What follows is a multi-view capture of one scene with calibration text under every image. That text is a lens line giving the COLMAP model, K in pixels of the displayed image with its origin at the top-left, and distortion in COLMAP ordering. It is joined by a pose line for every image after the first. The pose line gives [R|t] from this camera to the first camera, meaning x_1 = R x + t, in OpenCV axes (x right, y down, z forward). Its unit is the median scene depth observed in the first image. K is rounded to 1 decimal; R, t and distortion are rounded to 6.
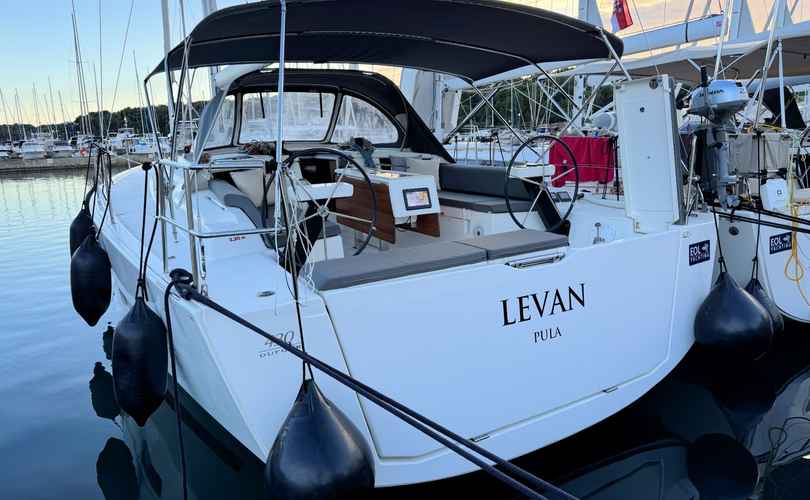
lens RADIAL K [[564.6, 0, 405.0], [0, 564.6, 250.0], [0, 0, 1]] dist [0.090674, -0.135364]
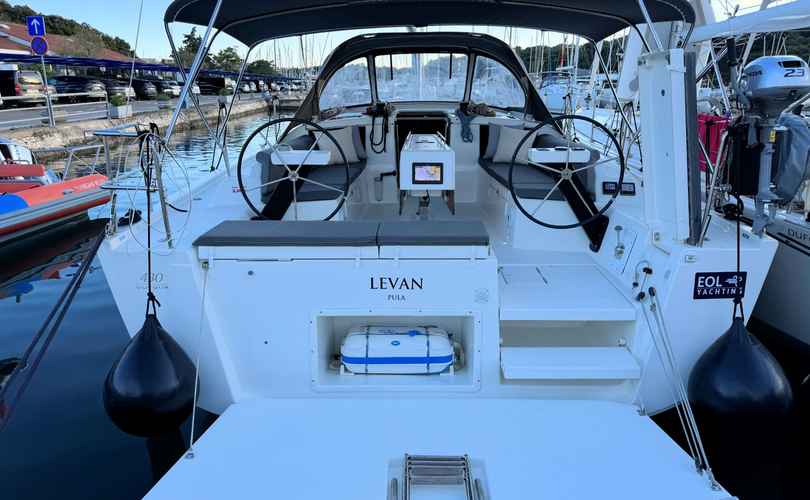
lens RADIAL K [[564.6, 0, 405.0], [0, 564.6, 250.0], [0, 0, 1]] dist [0.090674, -0.135364]
pose [[0.852640, 0.178280, -0.491143, 0.447770], [-0.134627, 0.983210, 0.123178, -0.067838], [0.504857, -0.038905, 0.862326, 0.112557]]
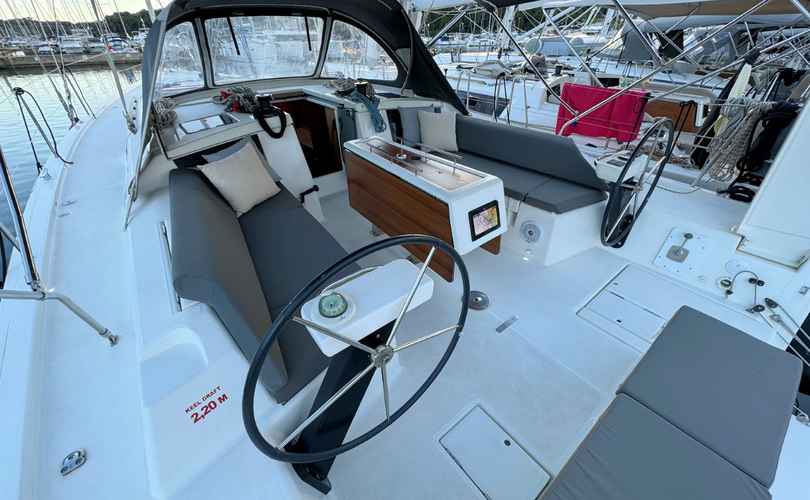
lens RADIAL K [[321.5, 0, 405.0], [0, 321.5, 250.0], [0, 0, 1]] dist [-0.003269, 0.000300]
pose [[0.990086, -0.060282, 0.126866, -0.115123], [0.008005, 0.925969, 0.377514, -0.186017], [-0.140231, -0.372756, 0.917272, 0.576059]]
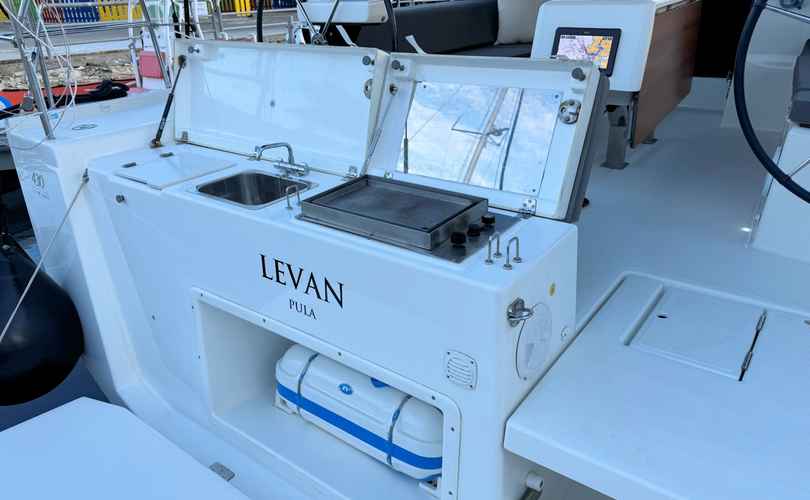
lens RADIAL K [[567.4, 0, 404.8], [0, 567.4, 256.4], [0, 0, 1]] dist [0.088295, -0.125437]
pose [[0.375729, 0.410208, -0.830998, 0.385830], [-0.173052, 0.911983, 0.371941, -0.078826], [0.910429, 0.004058, 0.413646, 0.606568]]
